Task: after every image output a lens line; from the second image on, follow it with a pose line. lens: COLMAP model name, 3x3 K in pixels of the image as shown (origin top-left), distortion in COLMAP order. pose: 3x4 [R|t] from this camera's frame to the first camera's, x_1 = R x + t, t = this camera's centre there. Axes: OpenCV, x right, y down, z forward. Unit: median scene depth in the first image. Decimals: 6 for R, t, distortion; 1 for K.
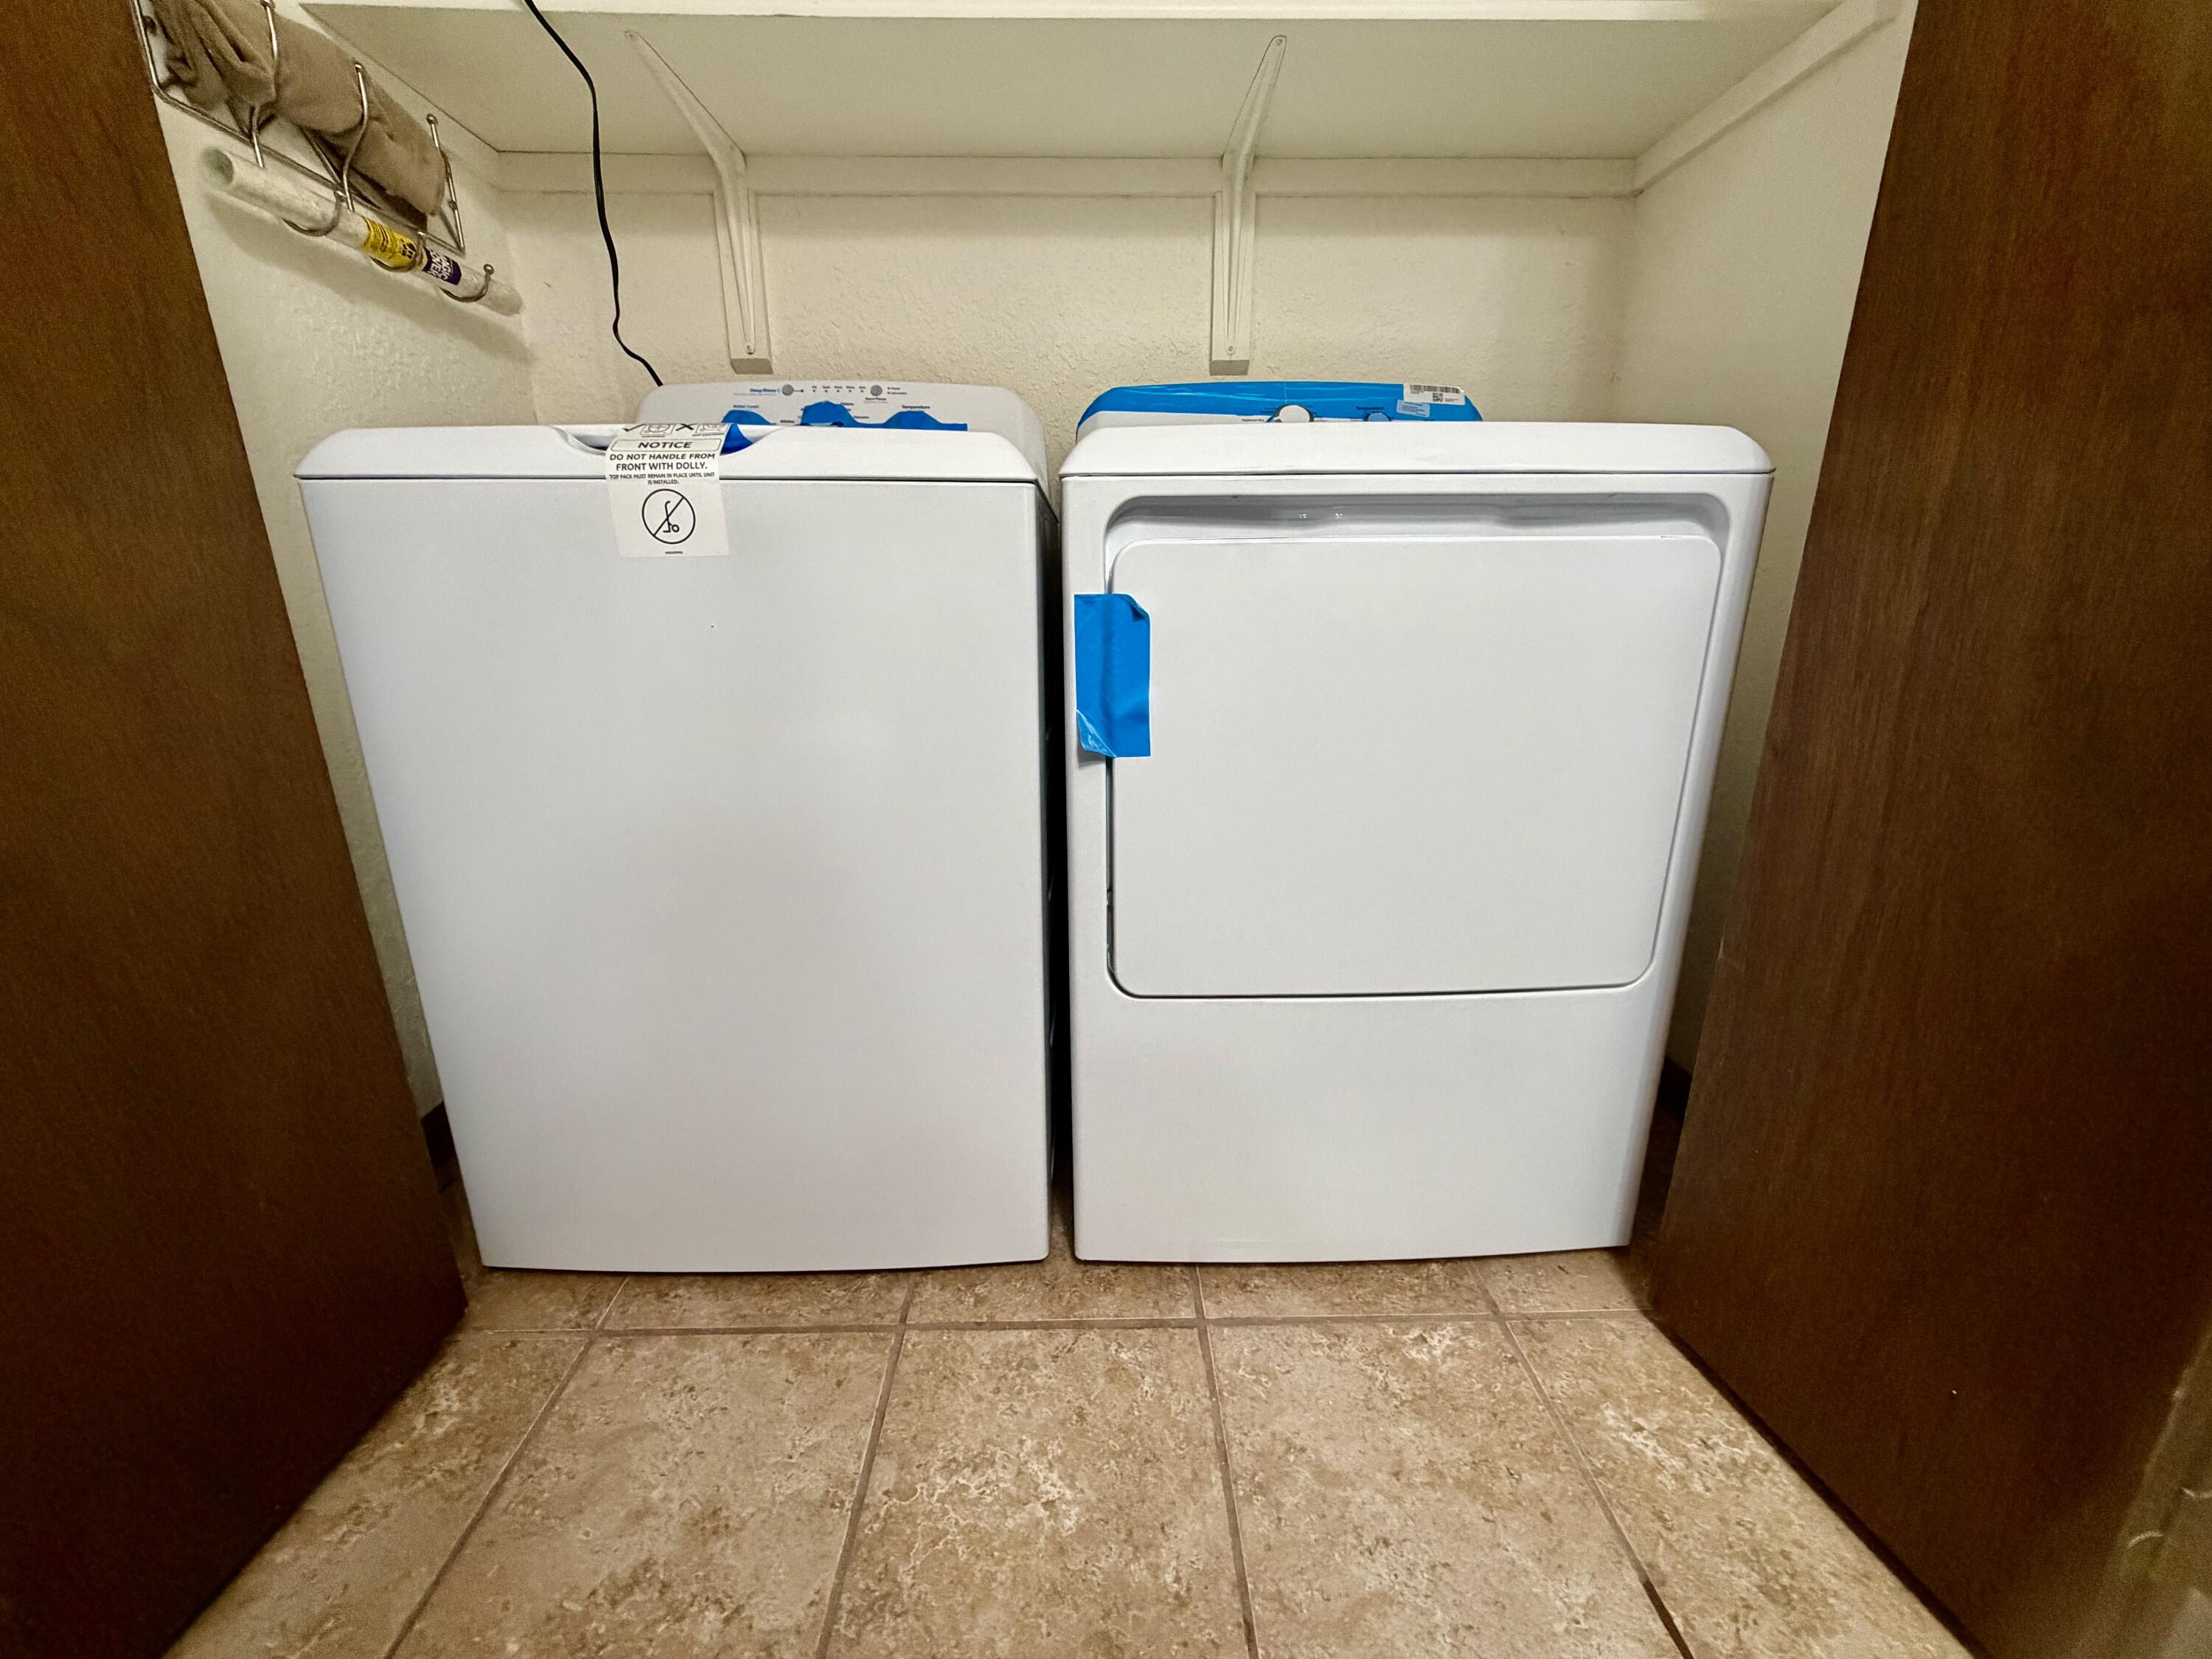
lens RADIAL K [[876.5, 0, 1105.4], [0, 876.5, 832.7], [0, 0, 1]] dist [-0.001251, 0.000436]
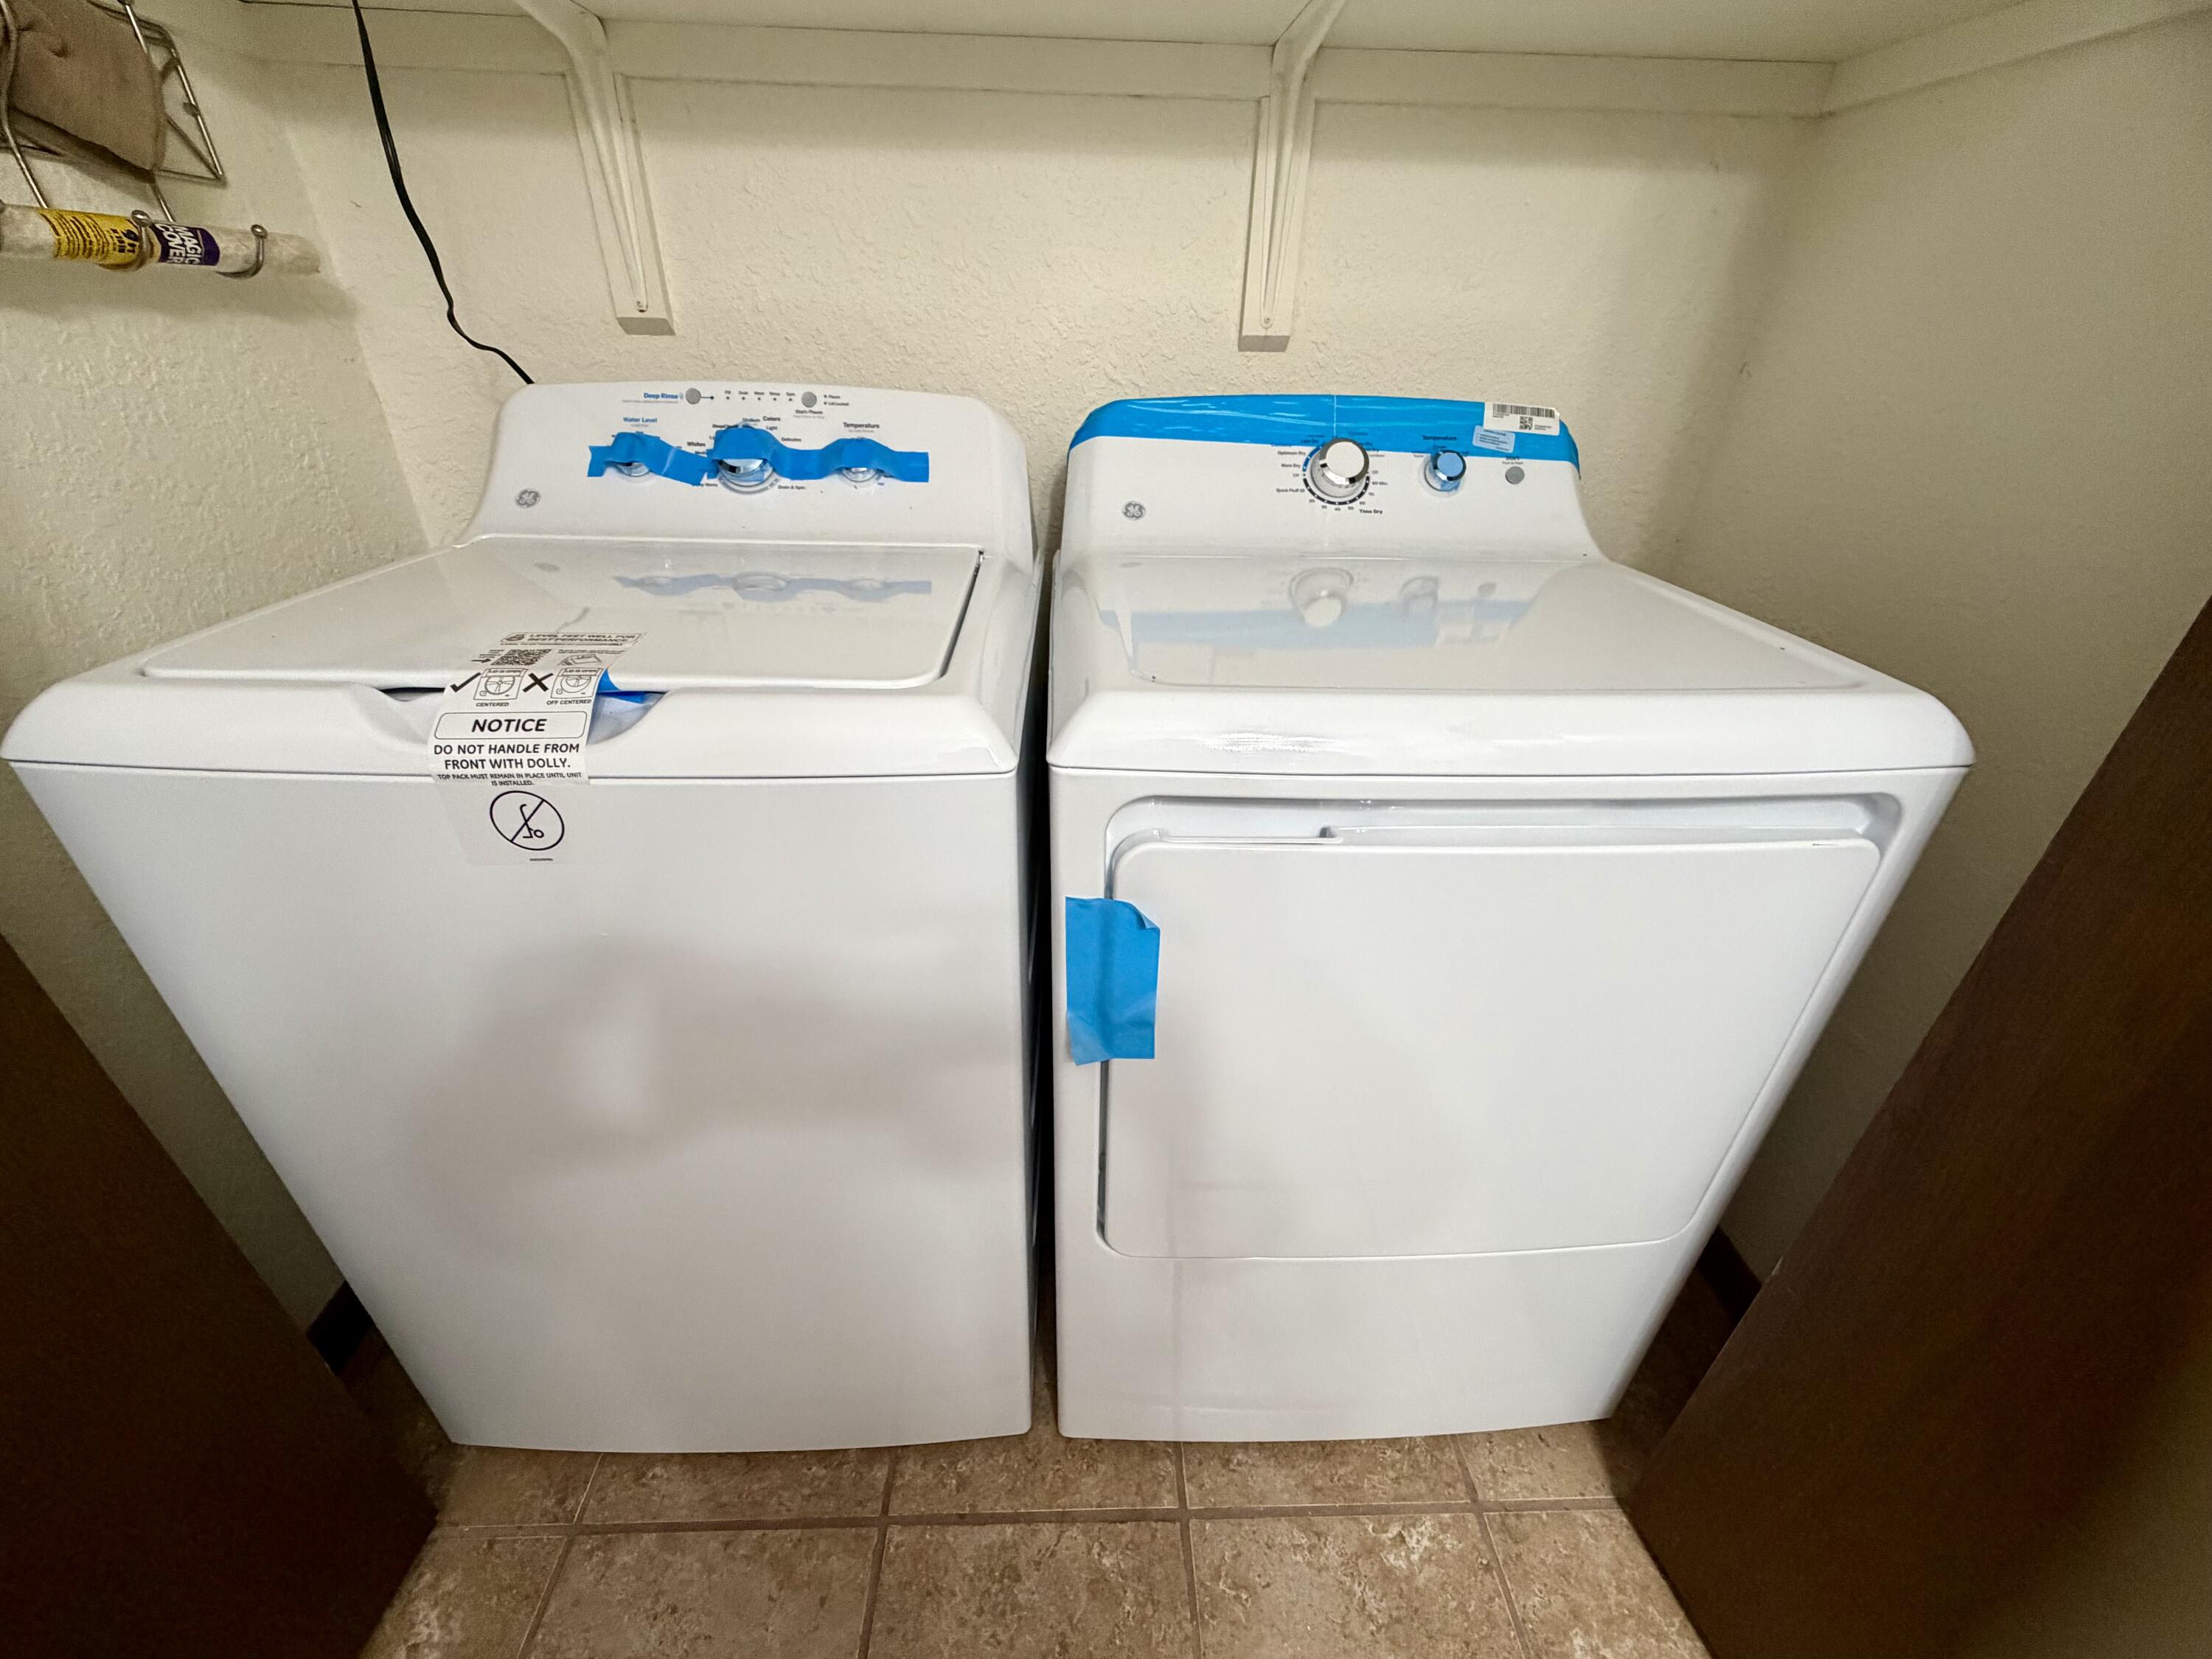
lens RADIAL K [[876.5, 0, 1104.4], [0, 876.5, 827.1], [0, 0, 1]] dist [-0.001251, 0.000436]
pose [[0.999626, 0.016450, 0.021861, -0.015832], [-0.021148, 0.971530, 0.235973, -0.432399], [-0.017357, -0.236347, 0.971514, 0.206940]]
